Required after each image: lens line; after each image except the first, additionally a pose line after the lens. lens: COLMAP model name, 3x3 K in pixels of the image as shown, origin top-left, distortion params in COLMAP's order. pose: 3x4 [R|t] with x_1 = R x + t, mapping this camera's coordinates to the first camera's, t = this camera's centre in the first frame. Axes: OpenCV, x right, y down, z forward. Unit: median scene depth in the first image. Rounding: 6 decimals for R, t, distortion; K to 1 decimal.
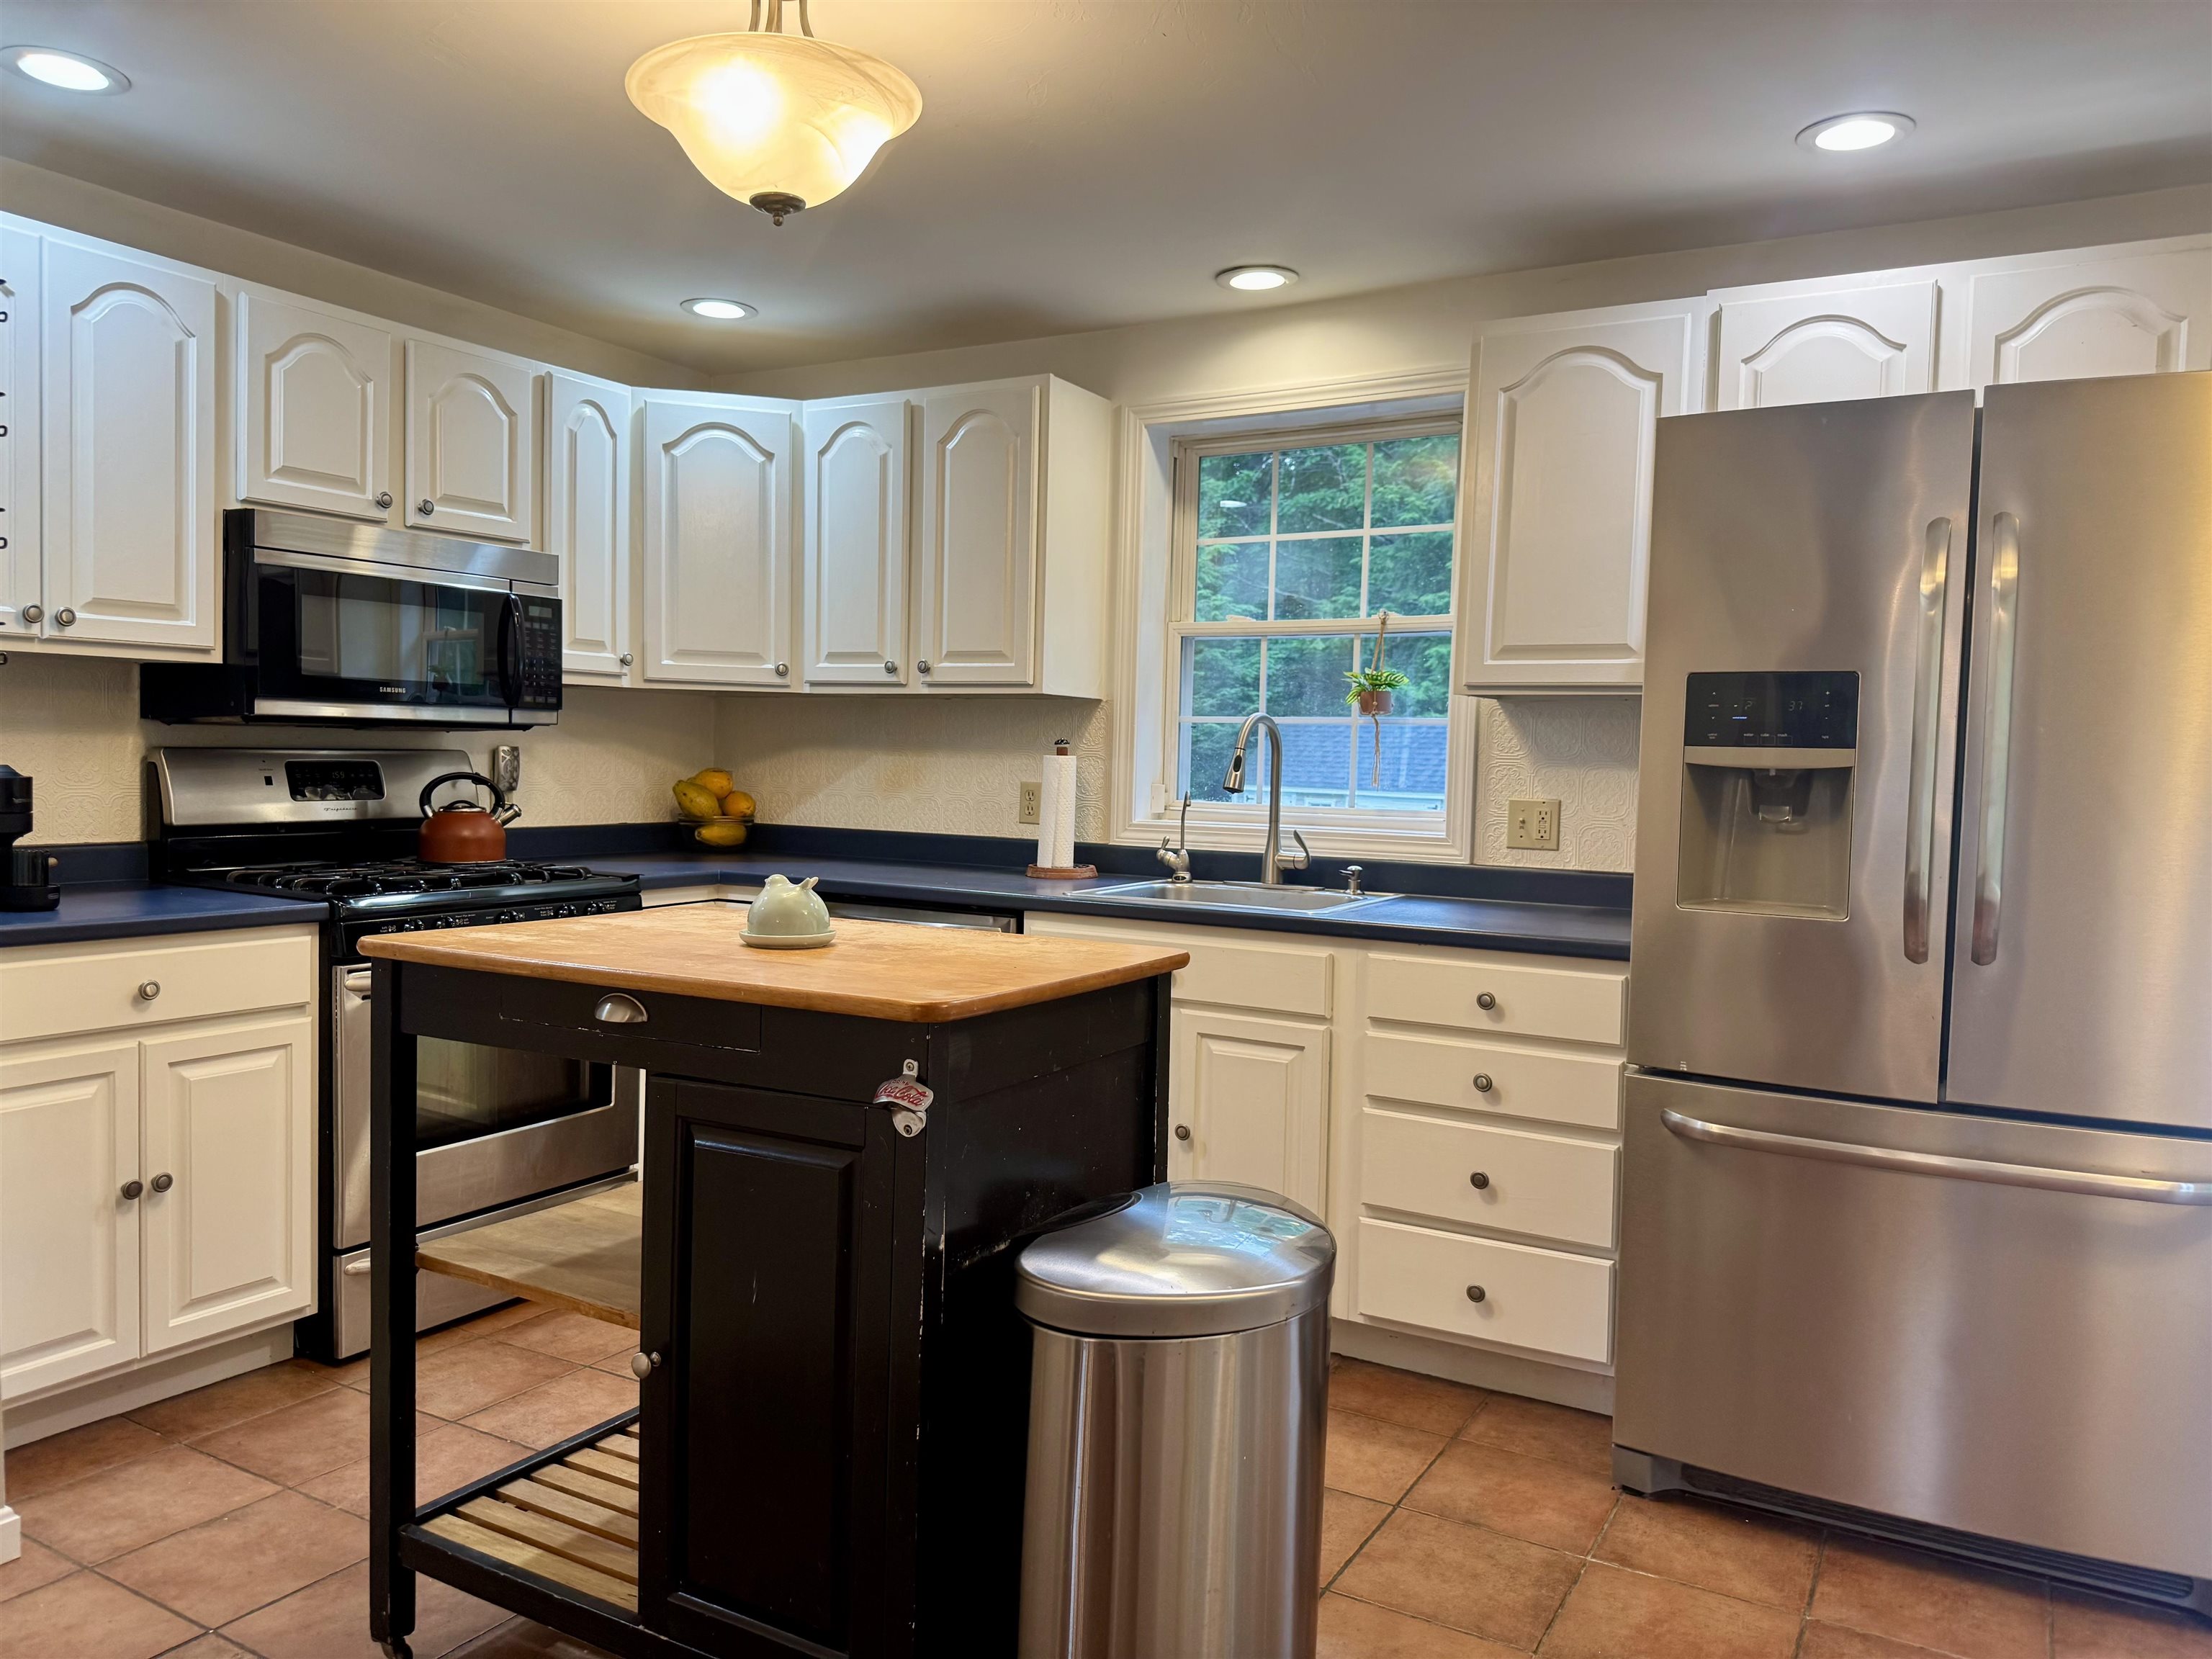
lens RADIAL K [[1544.4, 0, 1087.8], [0, 1544.4, 833.0], [0, 0, 1]] dist [0.165172, -0.326721]
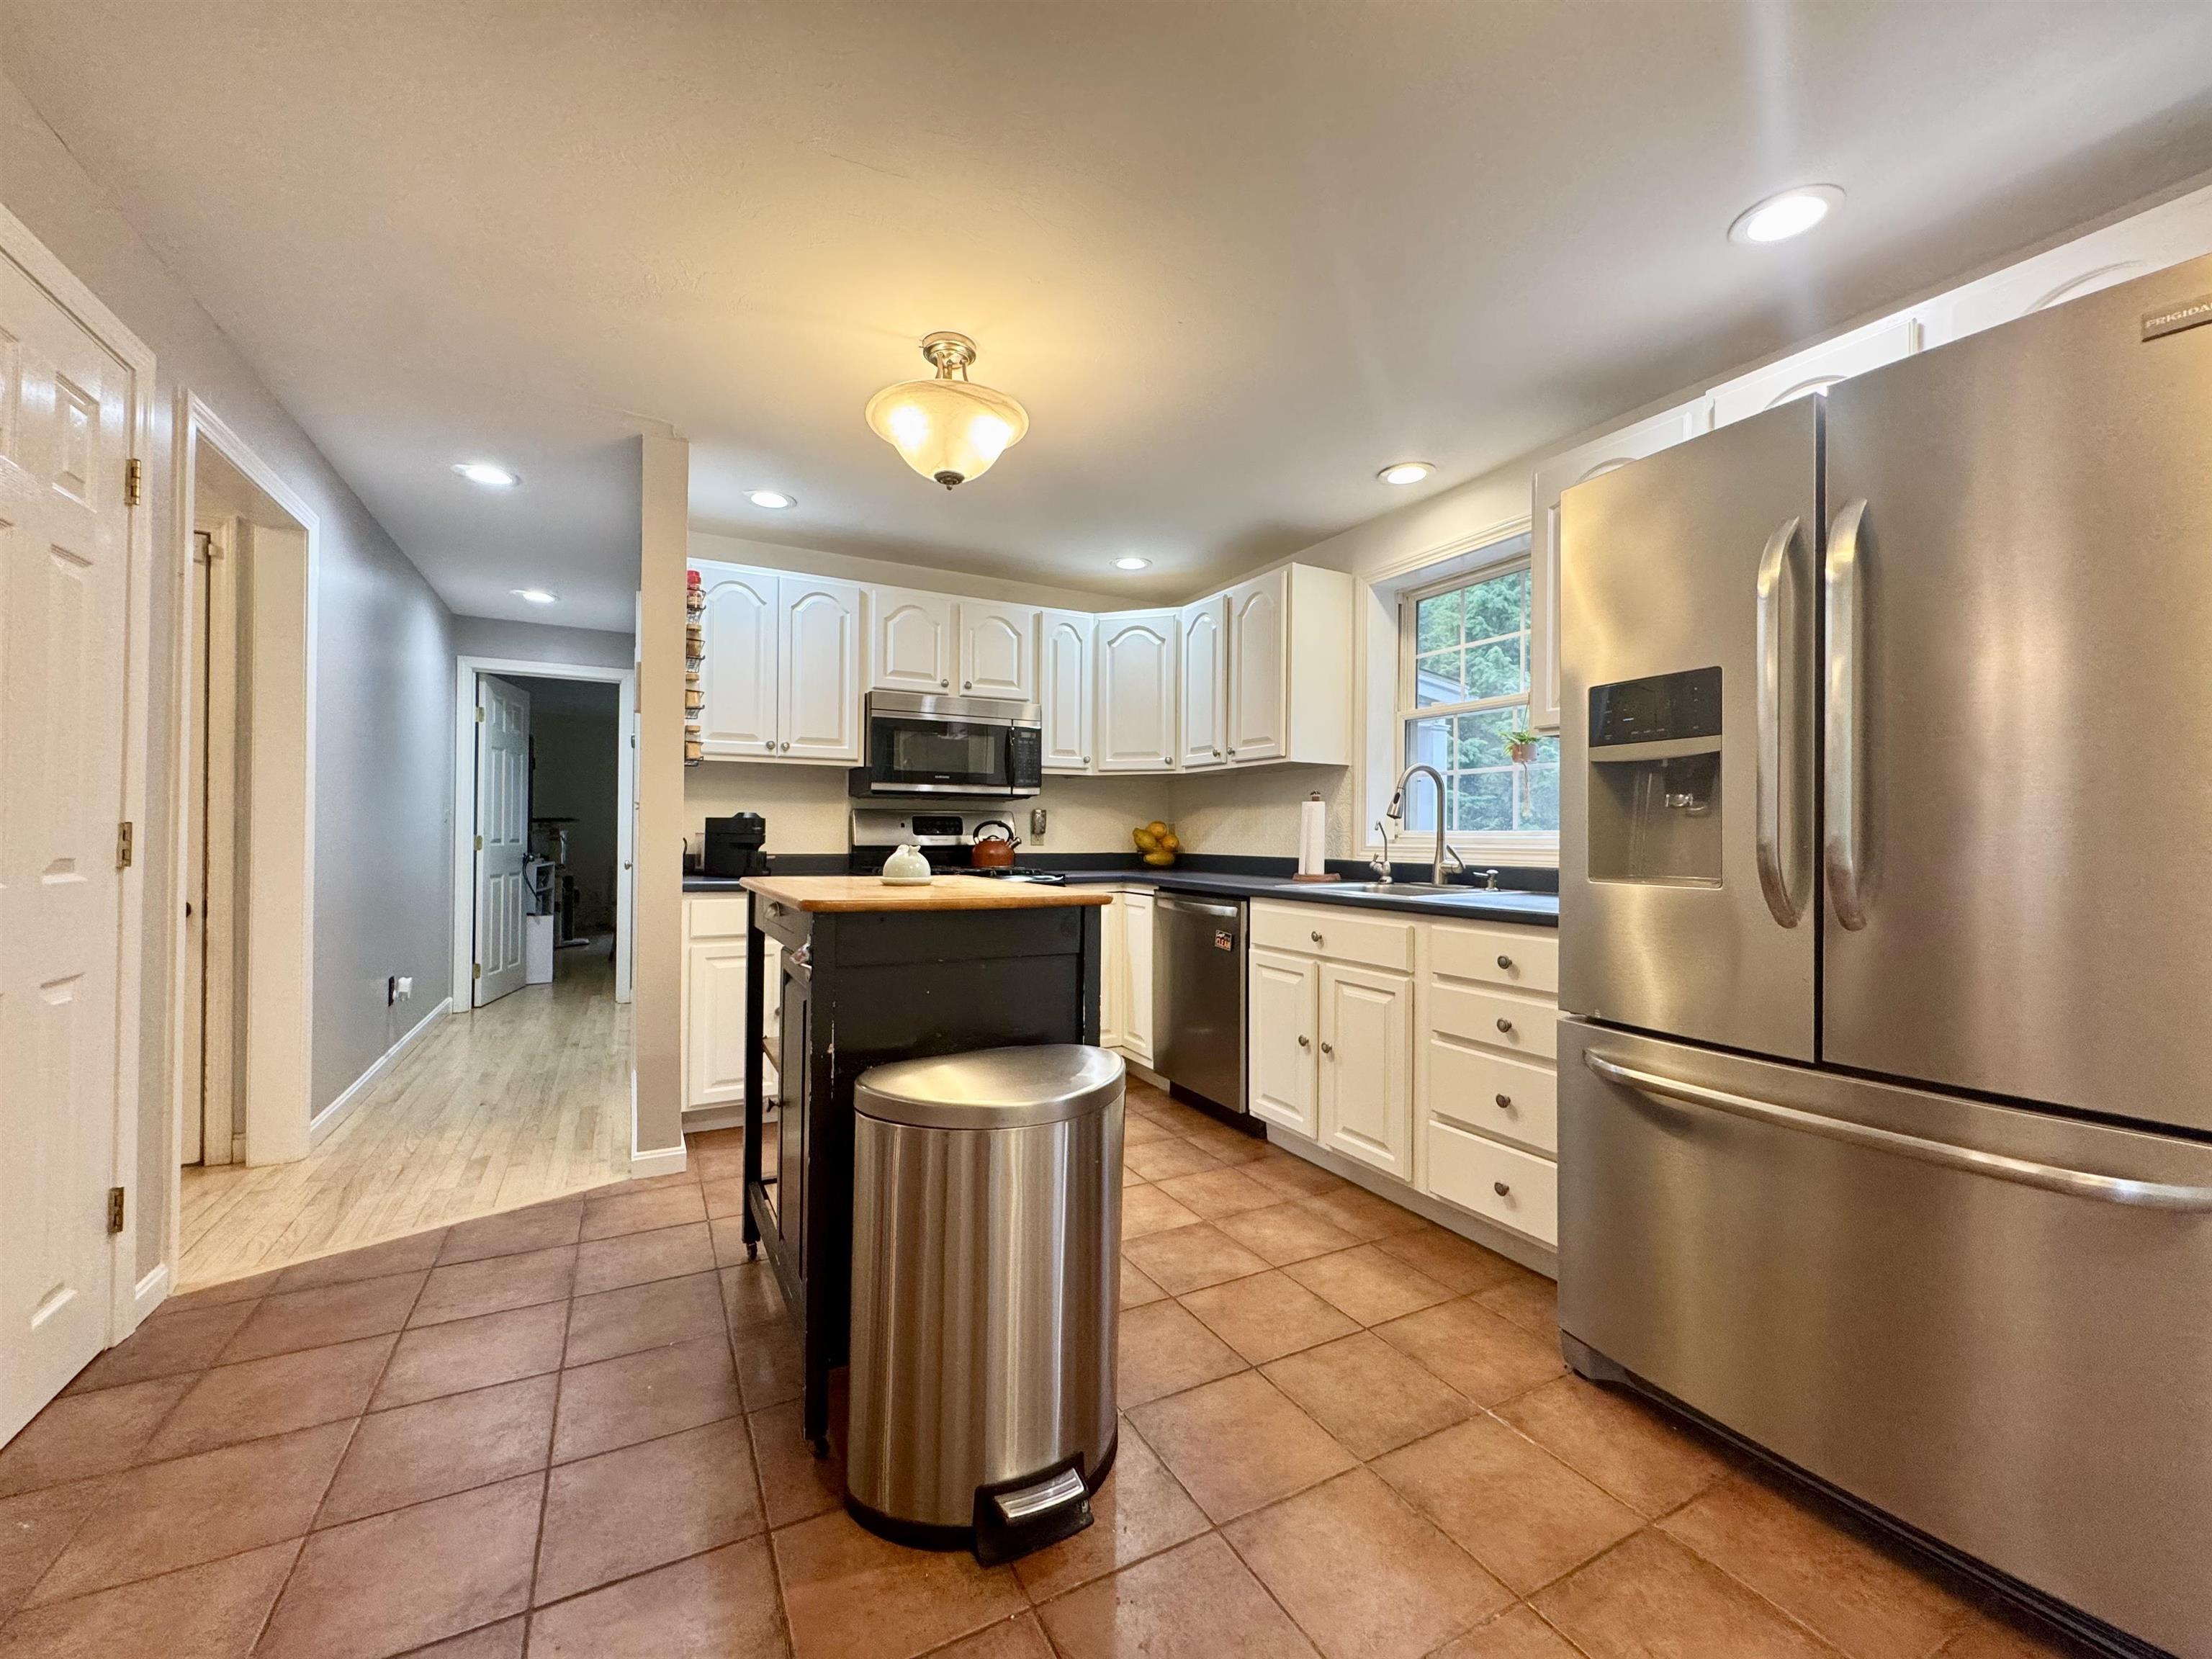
lens RADIAL K [[881.2, 0, 1106.0], [0, 881.2, 829.5], [0, 0, 1]] dist [0.000121, -0.000028]
pose [[0.852112, -0.021301, -0.522925, 0.282036], [-0.014041, 0.997881, -0.063528, 0.038284], [0.523171, 0.061475, 0.850008, 0.154596]]
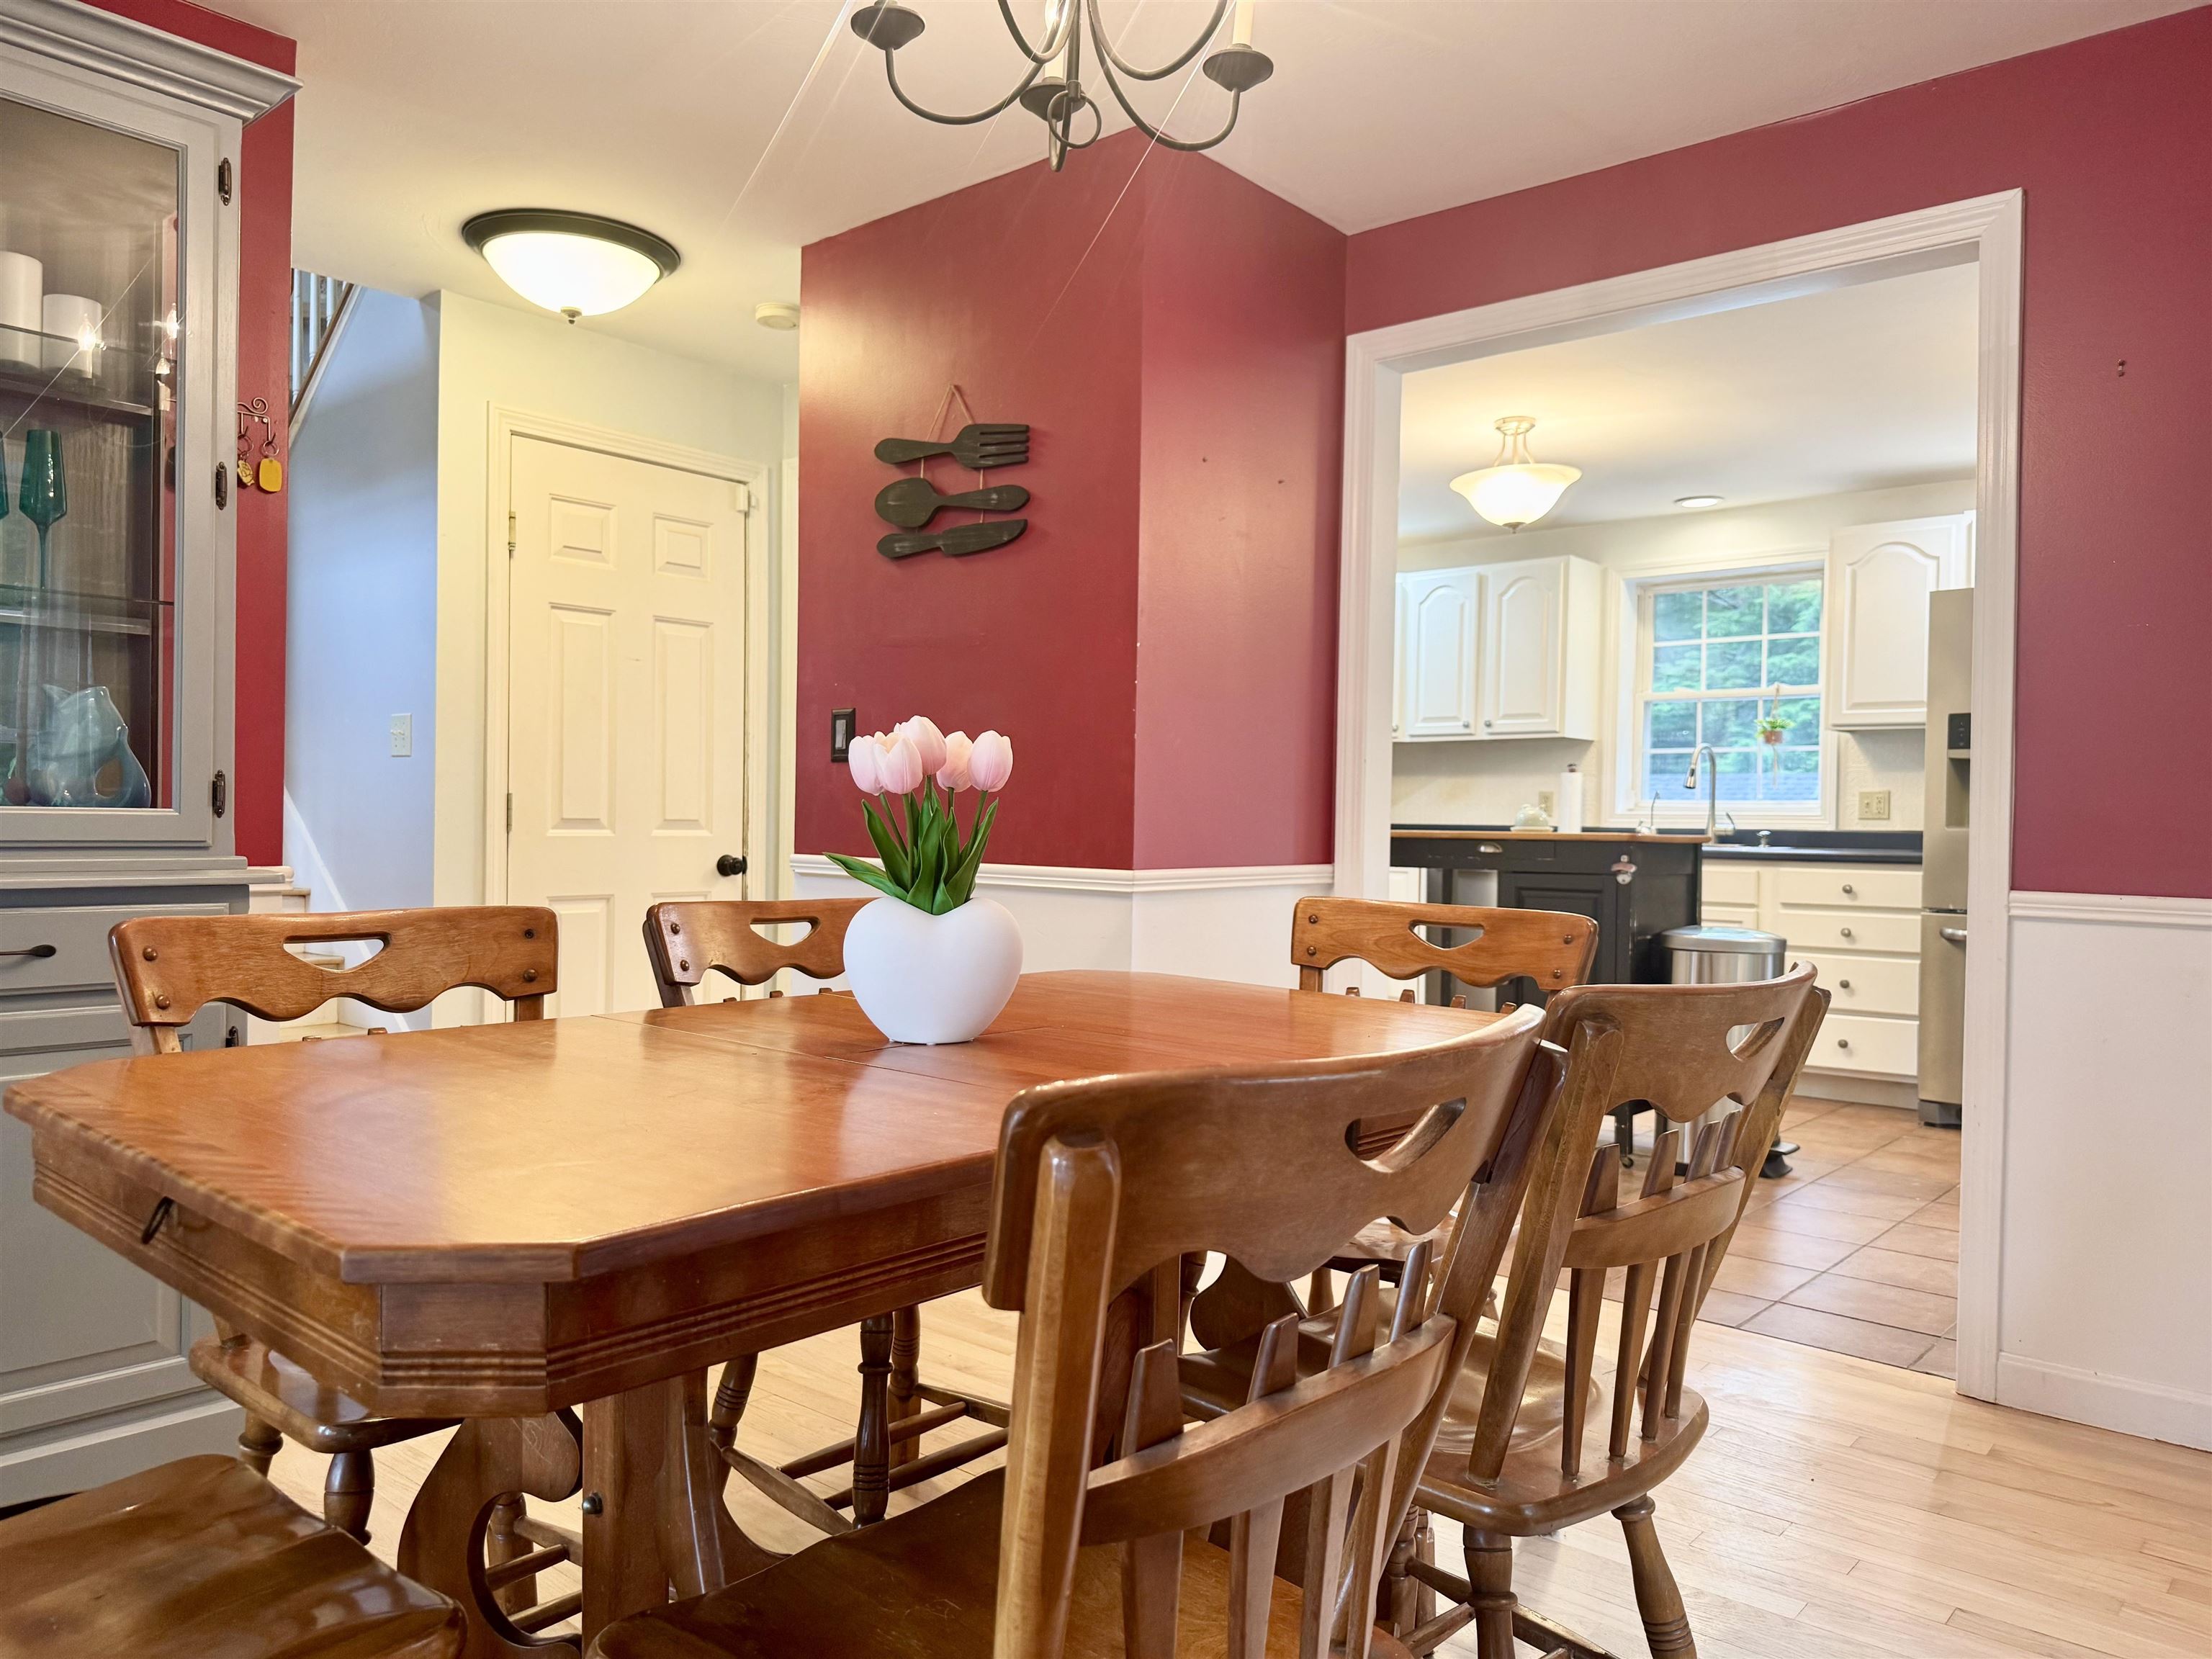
lens RADIAL K [[1544.4, 0, 1087.8], [0, 1544.4, 833.0], [0, 0, 1]] dist [0.165172, -0.326721]
pose [[0.981241, -0.005260, -0.192712, -0.222070], [-0.003574, 0.998960, -0.045460, 0.101647], [0.192751, 0.045296, 0.980202, -0.836703]]
